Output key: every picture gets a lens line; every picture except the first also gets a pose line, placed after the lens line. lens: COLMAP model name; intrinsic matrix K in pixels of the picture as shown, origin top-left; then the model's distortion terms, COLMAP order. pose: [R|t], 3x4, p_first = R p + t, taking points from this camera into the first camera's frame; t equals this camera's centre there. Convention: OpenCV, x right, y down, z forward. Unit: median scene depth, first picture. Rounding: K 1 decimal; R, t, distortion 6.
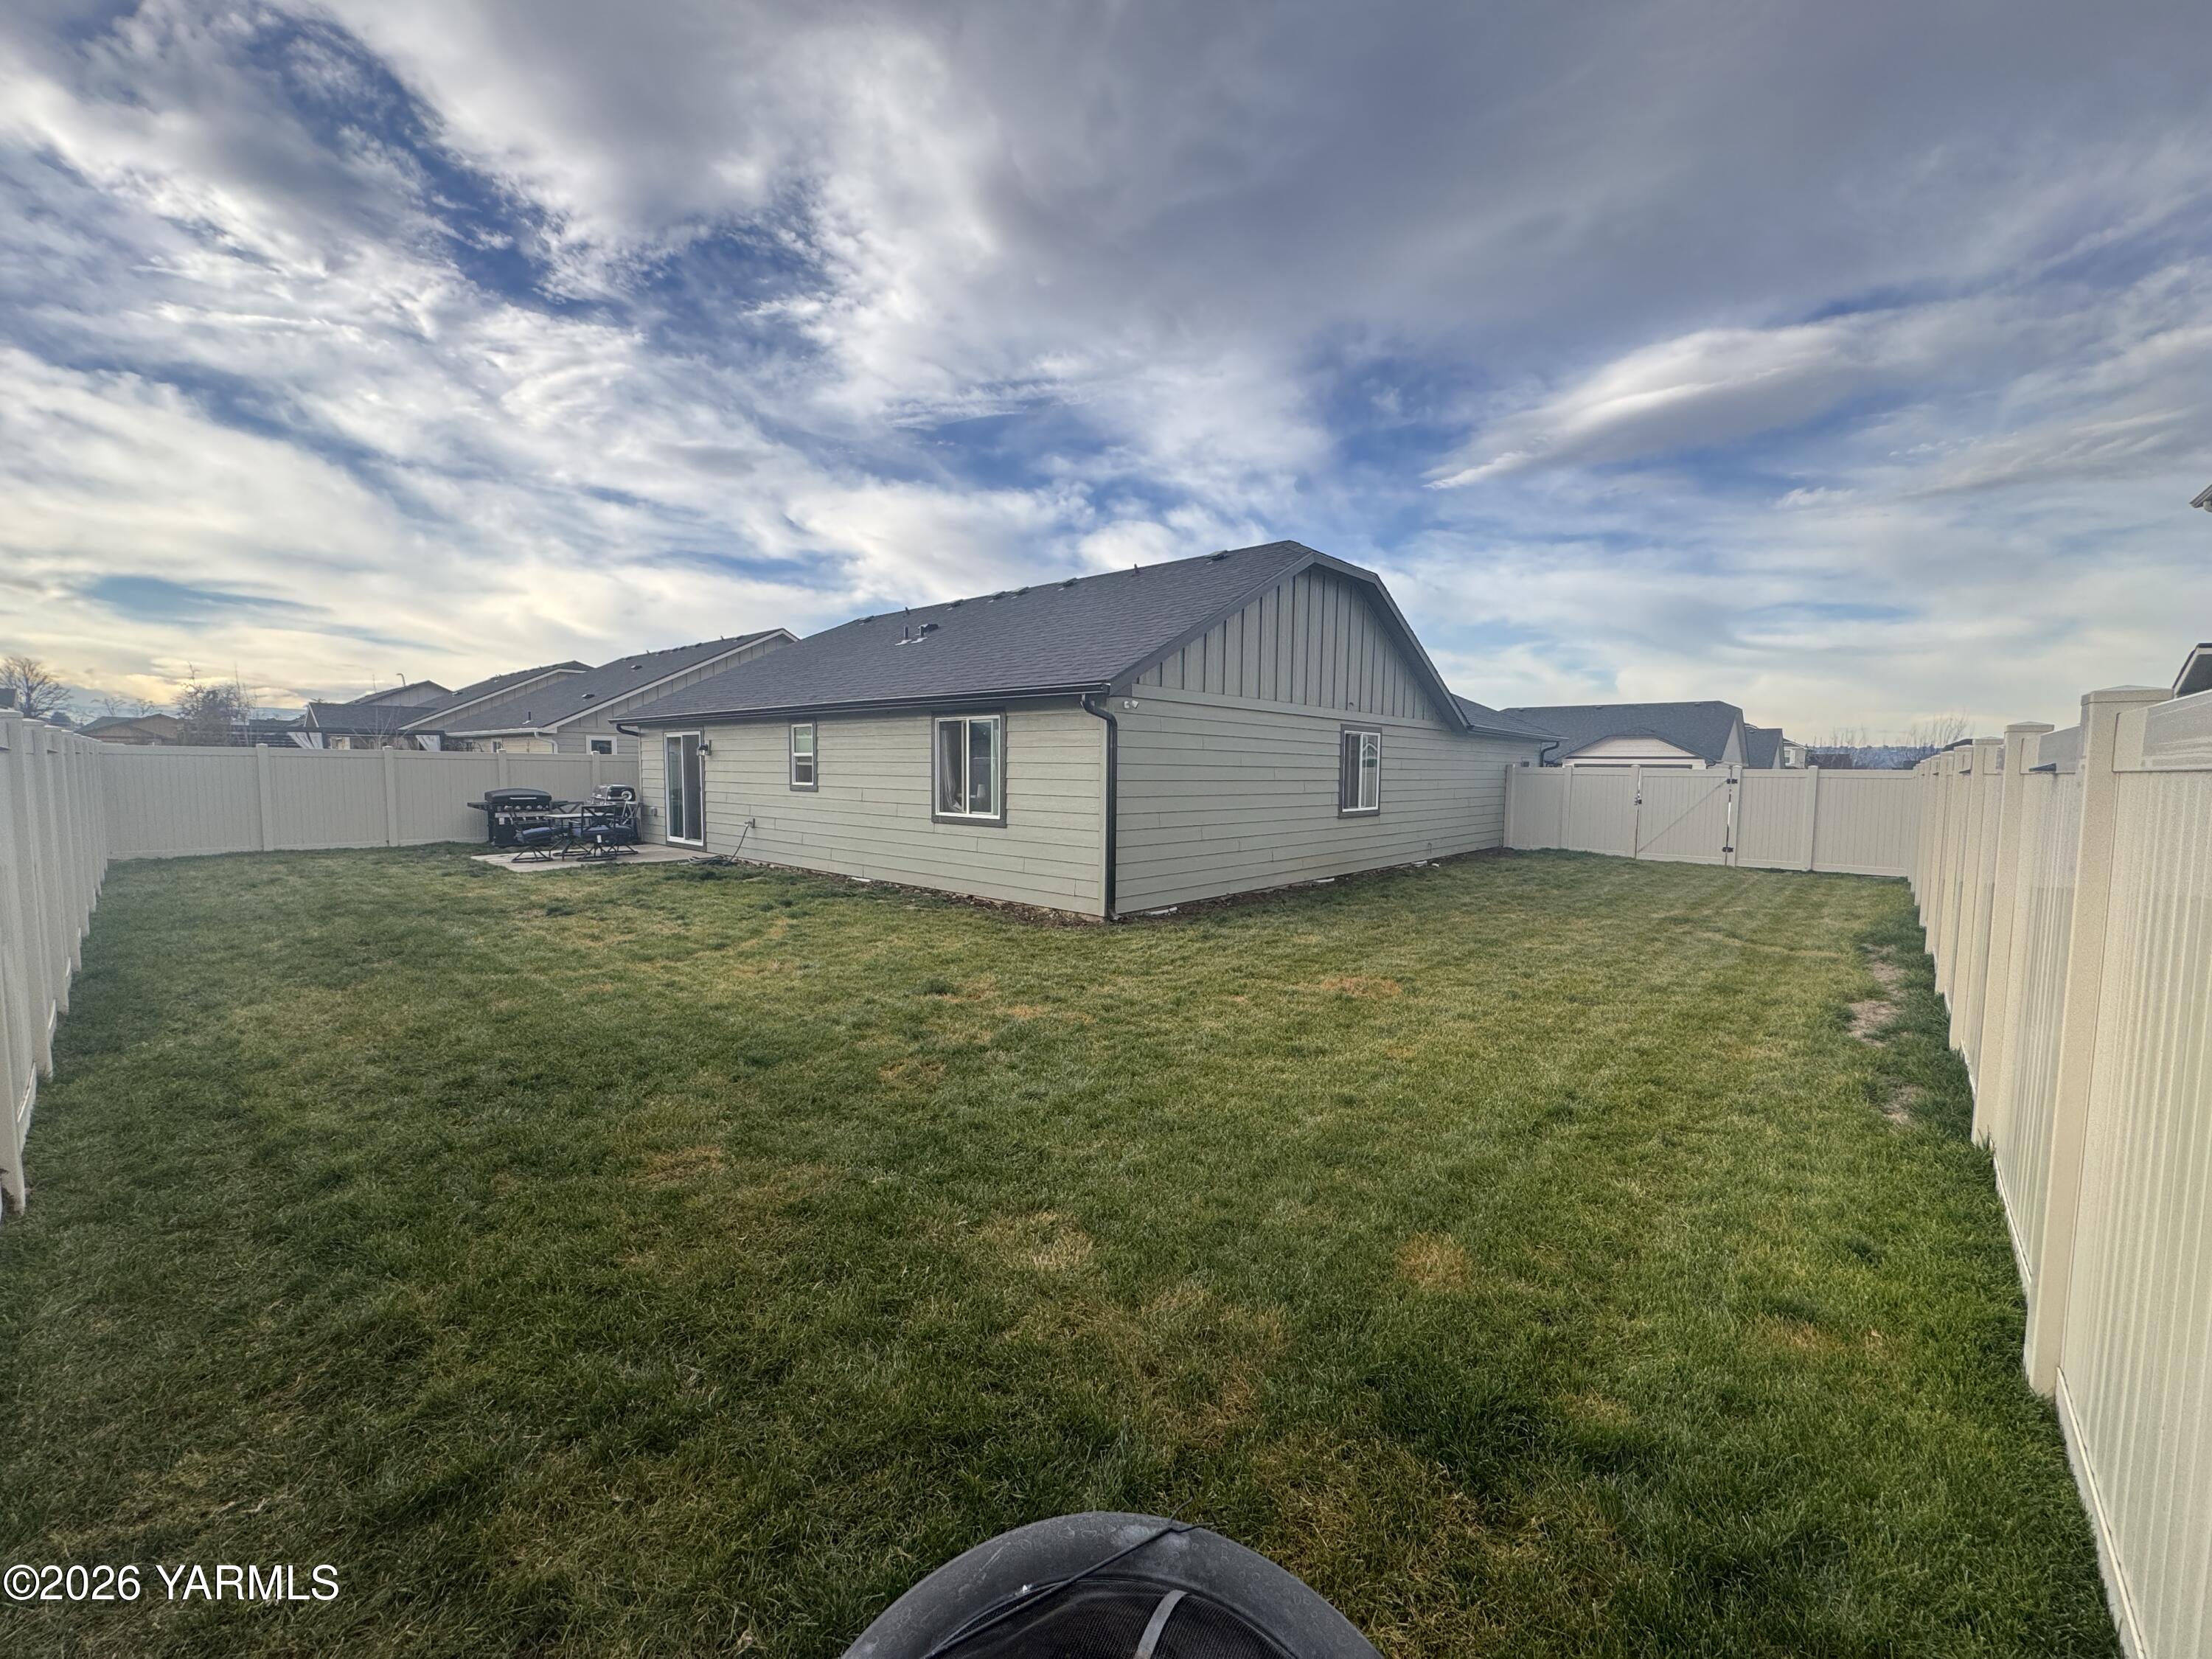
lens RADIAL K [[875.6, 0, 1106.0], [0, 875.6, 829.5], [0, 0, 1]] dist [0.000034, 0.000060]
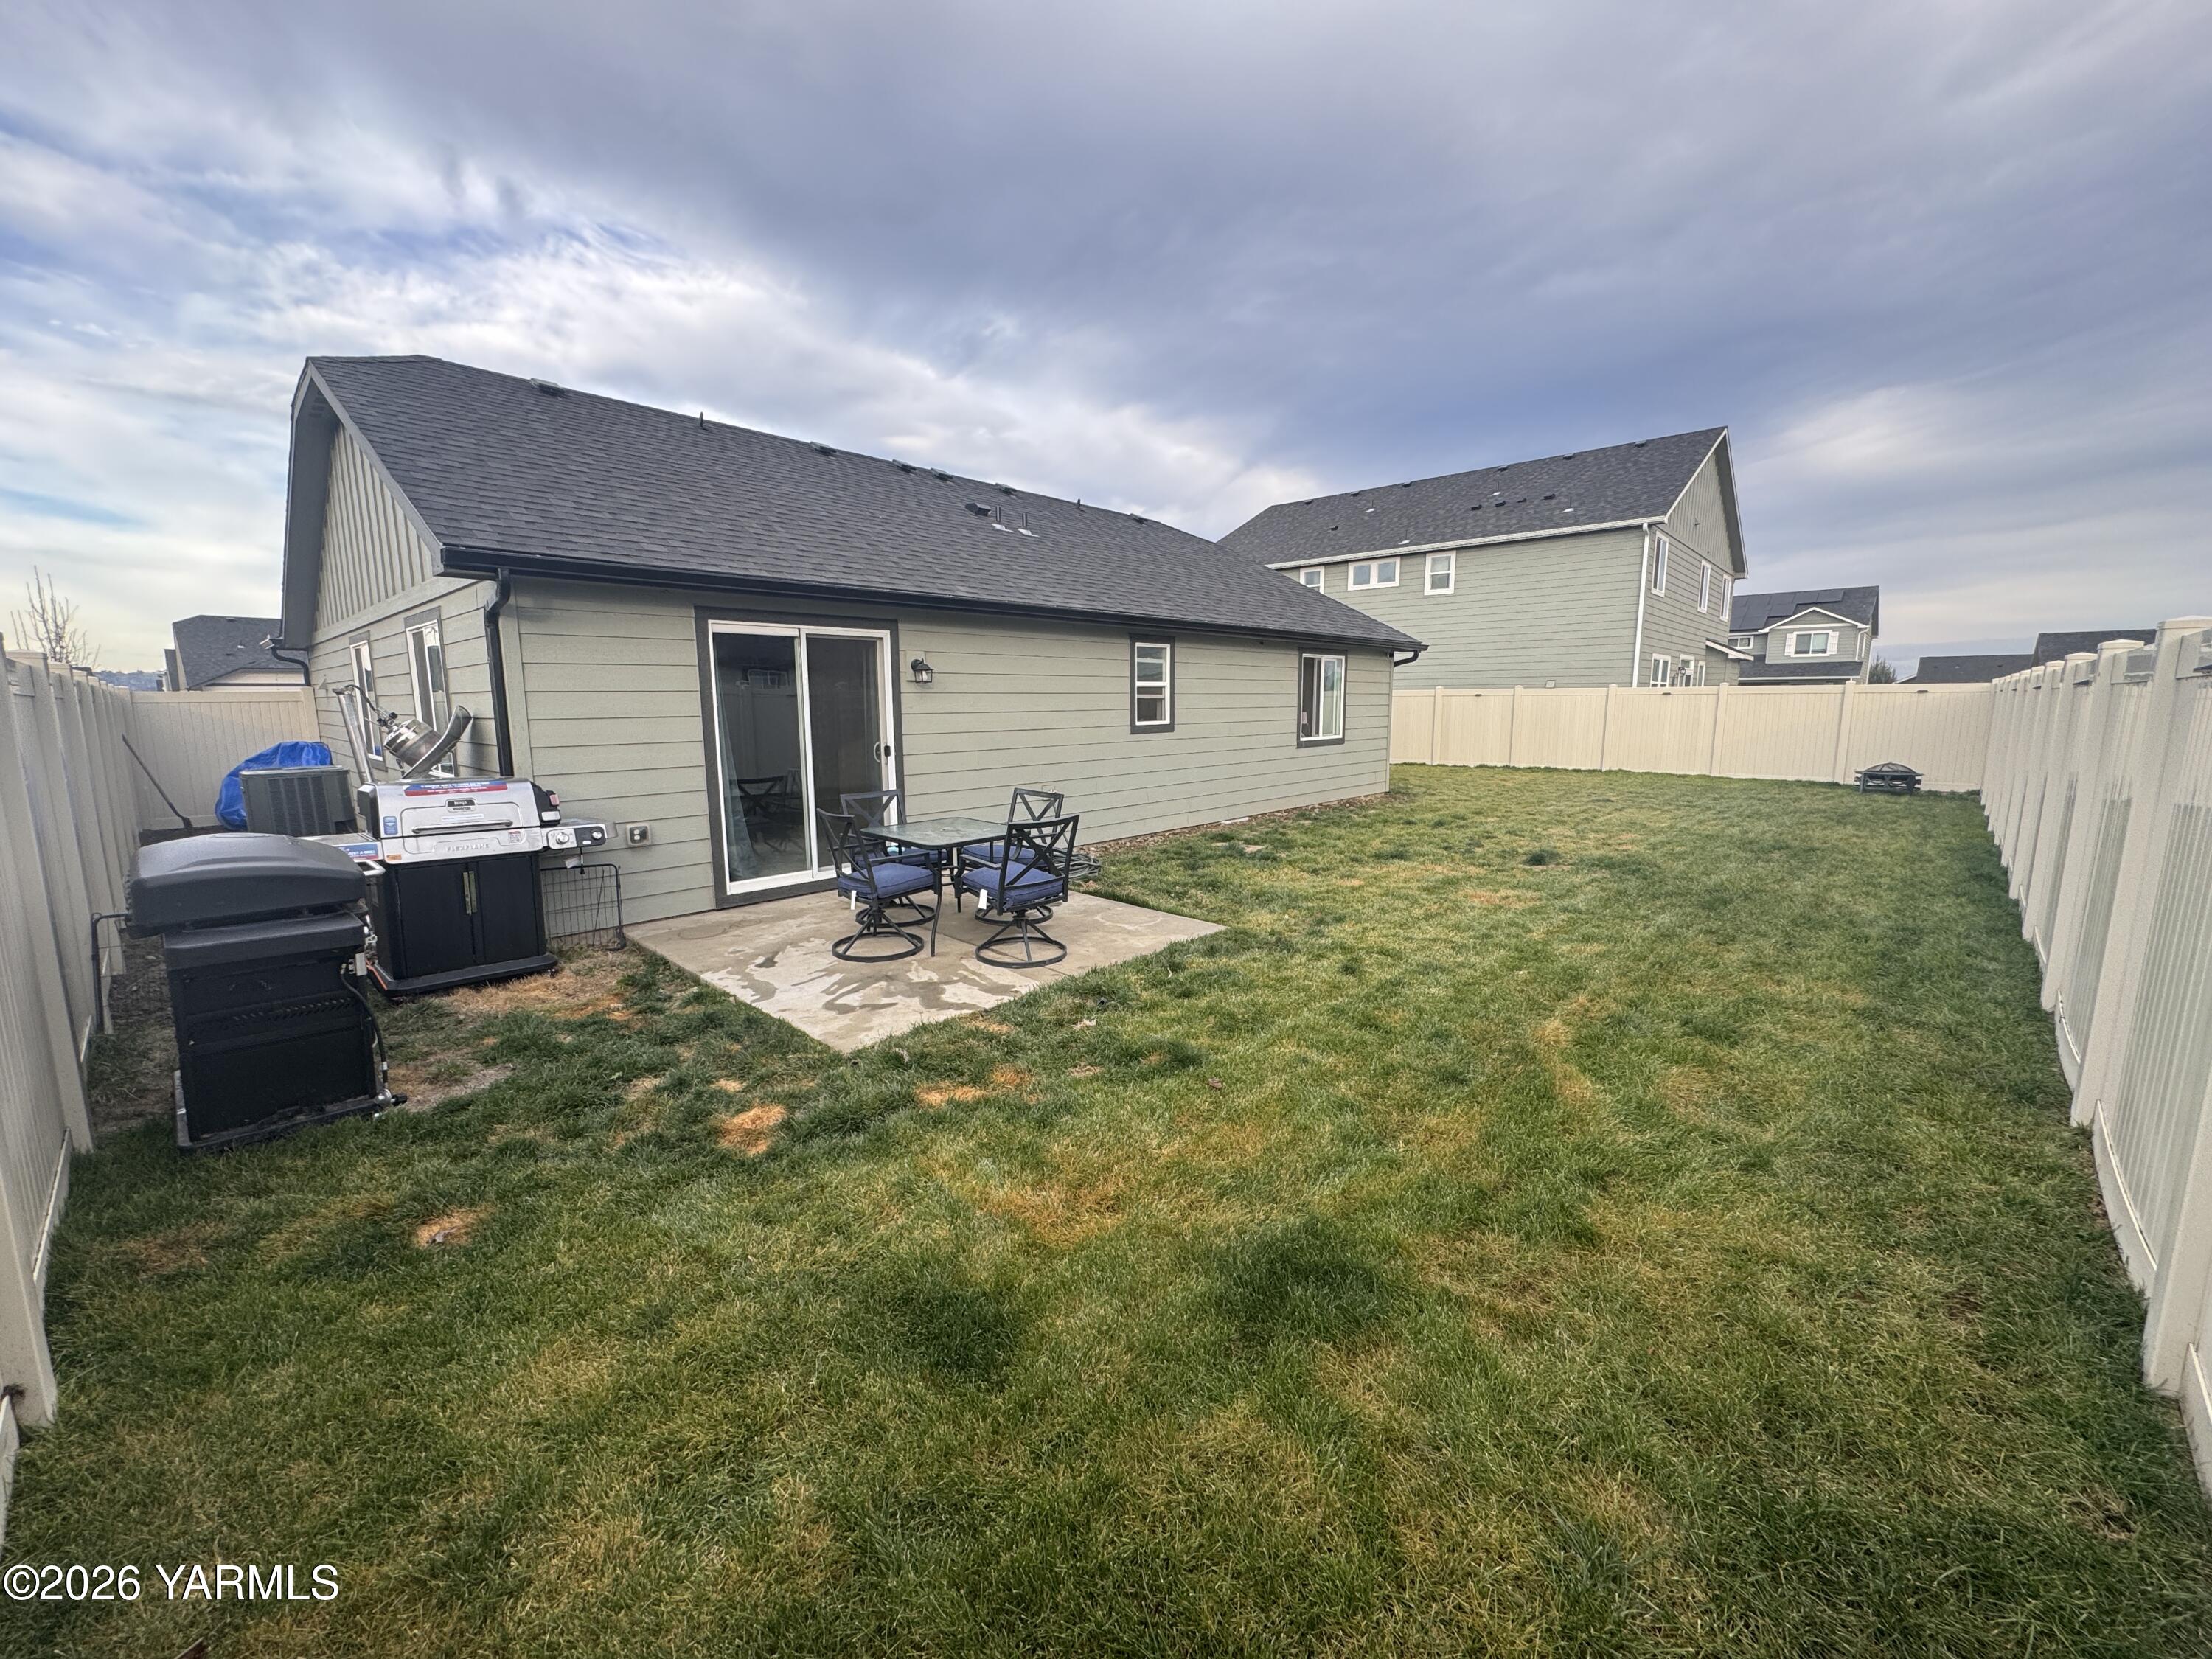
lens RADIAL K [[875.6, 0, 1106.0], [0, 875.6, 829.5], [0, 0, 1]] dist [0.000034, 0.000060]
pose [[0.020085, -0.156906, 0.987409, -1.109291], [0.075811, 0.985004, 0.154982, -0.081755], [-0.996920, 0.071744, 0.031679, 1.018554]]
